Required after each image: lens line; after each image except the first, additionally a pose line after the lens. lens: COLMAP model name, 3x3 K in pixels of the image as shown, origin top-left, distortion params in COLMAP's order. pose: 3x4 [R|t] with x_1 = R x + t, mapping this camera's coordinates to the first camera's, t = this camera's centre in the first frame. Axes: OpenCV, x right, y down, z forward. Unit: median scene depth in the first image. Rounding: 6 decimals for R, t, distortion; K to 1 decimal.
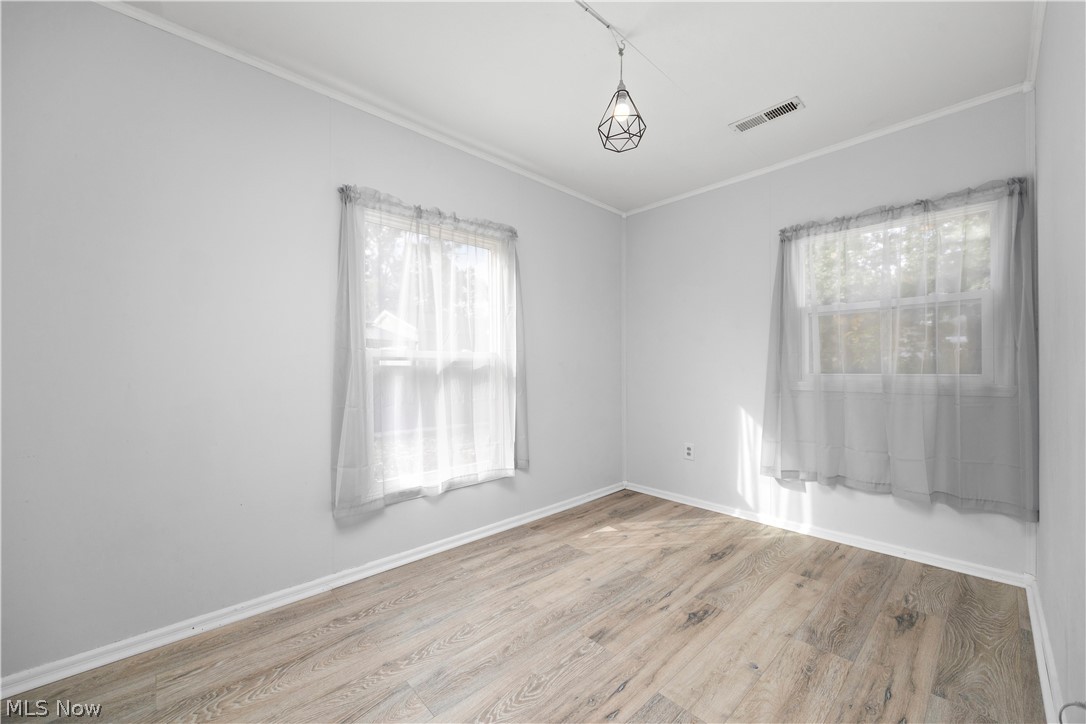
lens RADIAL K [[422.7, 0, 544.2], [0, 422.7, 366.4], [0, 0, 1]] dist [-0.001482, -0.000223]
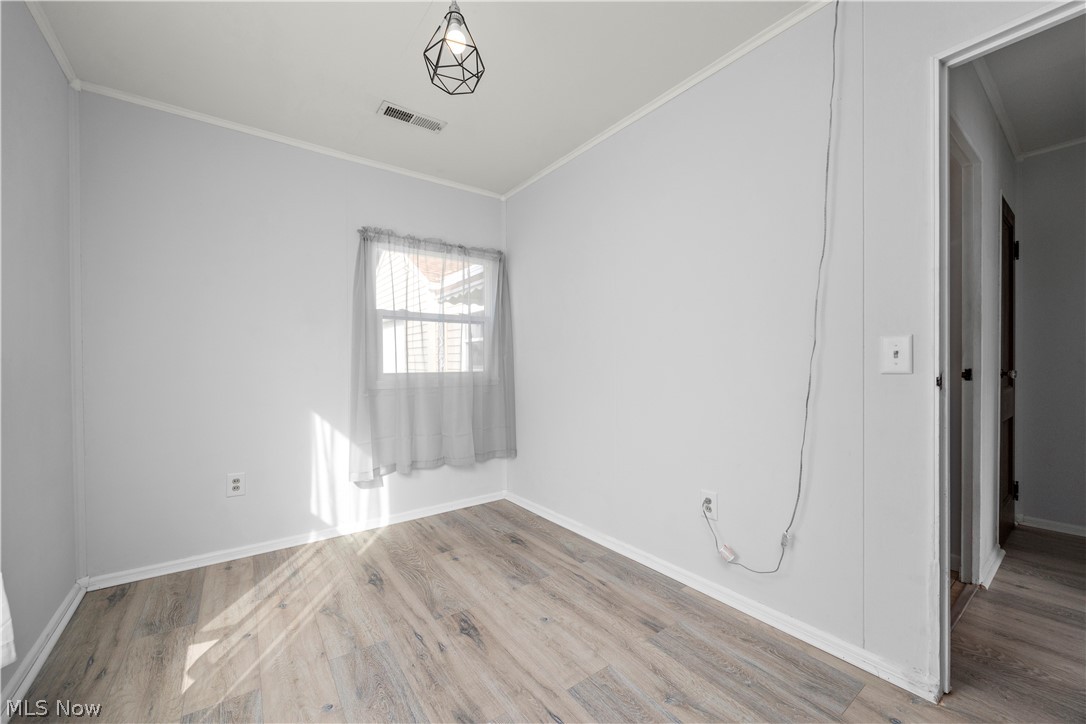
lens RADIAL K [[422.7, 0, 544.2], [0, 422.7, 366.4], [0, 0, 1]] dist [-0.001482, -0.000223]
pose [[0.114271, -0.000131, 0.993450, -0.422396], [0.002434, 0.999997, -0.000148, 0.002689], [-0.993447, 0.002435, 0.114271, 0.541981]]
